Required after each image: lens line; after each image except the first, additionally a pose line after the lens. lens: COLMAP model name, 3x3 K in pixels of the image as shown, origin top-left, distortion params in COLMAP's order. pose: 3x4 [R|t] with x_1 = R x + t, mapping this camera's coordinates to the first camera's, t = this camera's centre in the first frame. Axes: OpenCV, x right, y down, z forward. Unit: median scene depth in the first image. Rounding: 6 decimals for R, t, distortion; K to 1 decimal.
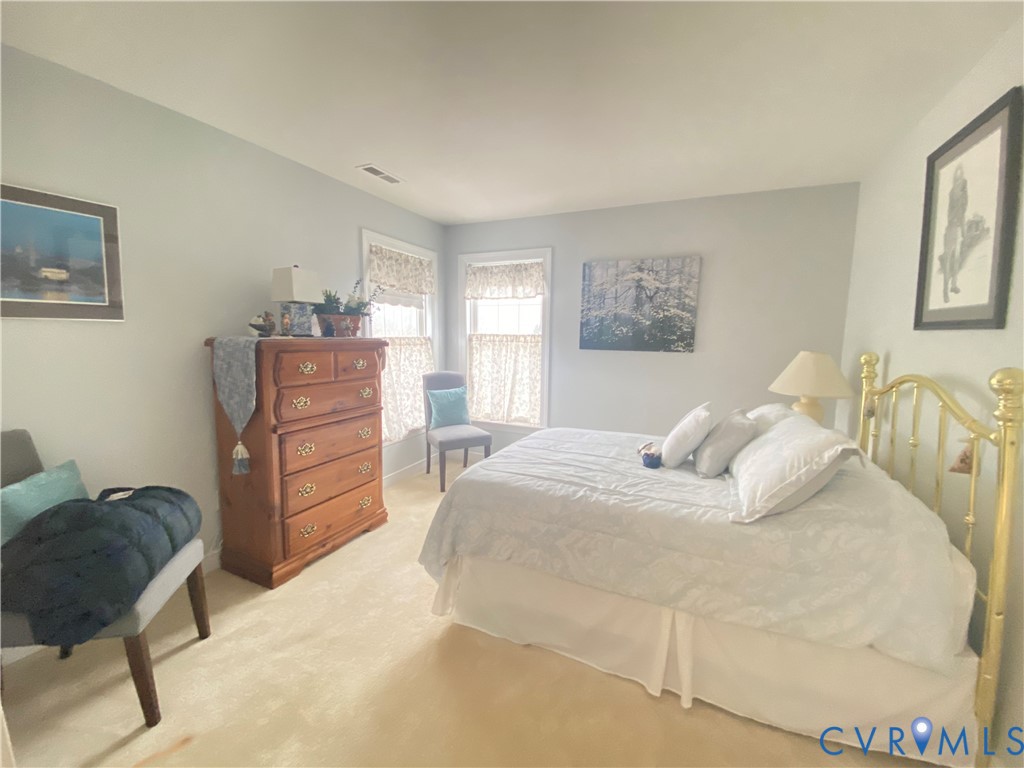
lens RADIAL K [[414.0, 0, 513.3], [0, 414.0, 384.7], [0, 0, 1]] dist [0.016768, -0.020007]
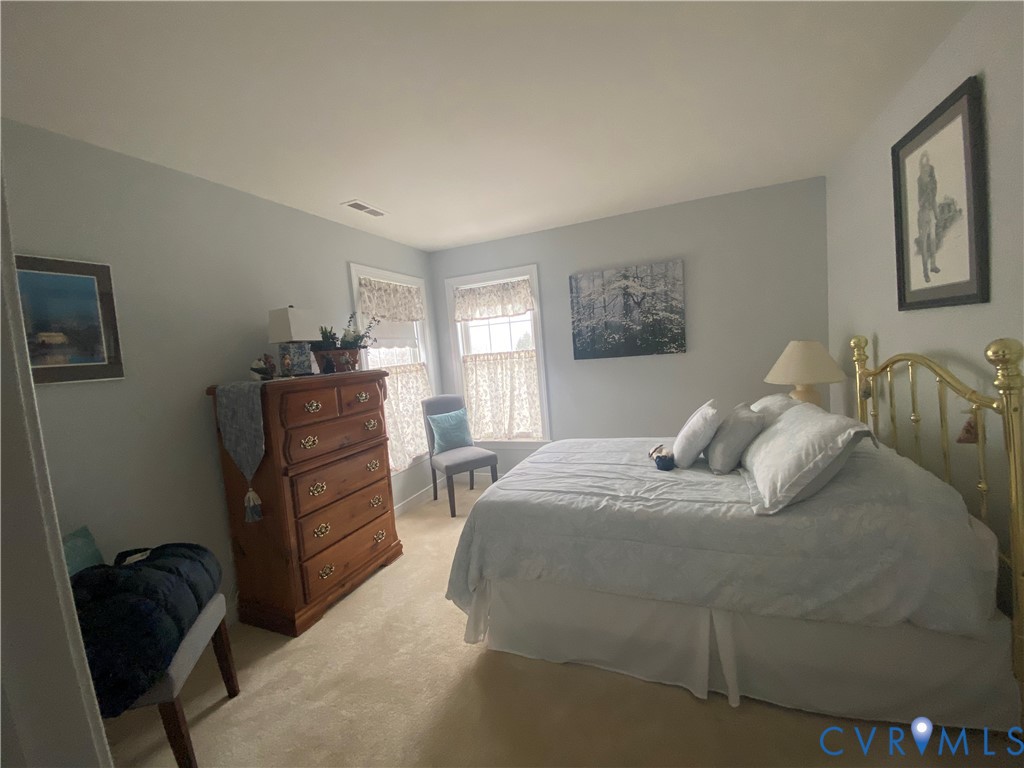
lens RADIAL K [[414.0, 0, 513.3], [0, 414.0, 384.7], [0, 0, 1]] dist [0.016768, -0.020007]
pose [[0.994389, -0.100711, 0.032362, -0.048042], [0.101865, 0.994138, -0.036237, -0.007720], [-0.028523, 0.039331, 0.998819, -0.008280]]
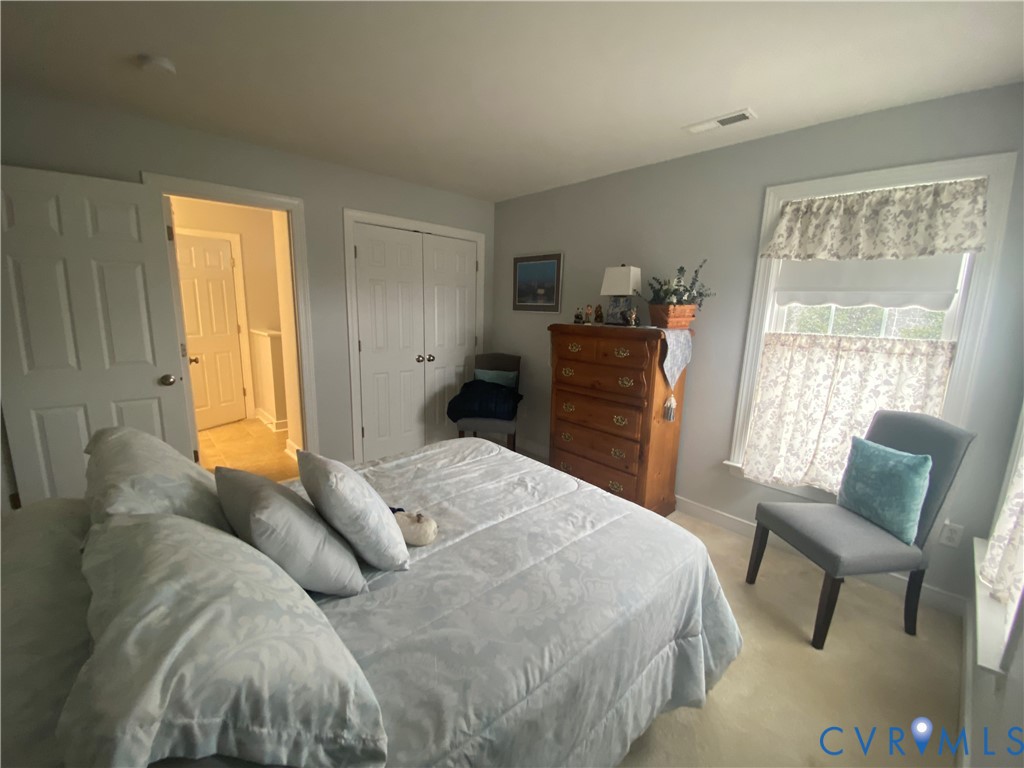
lens RADIAL K [[414.0, 0, 513.3], [0, 414.0, 384.7], [0, 0, 1]] dist [0.016768, -0.020007]
pose [[-0.385699, 0.145428, -0.911091, 0.837242], [-0.141895, 0.966401, 0.214326, -0.189639], [0.911648, 0.211944, -0.352105, 1.383539]]
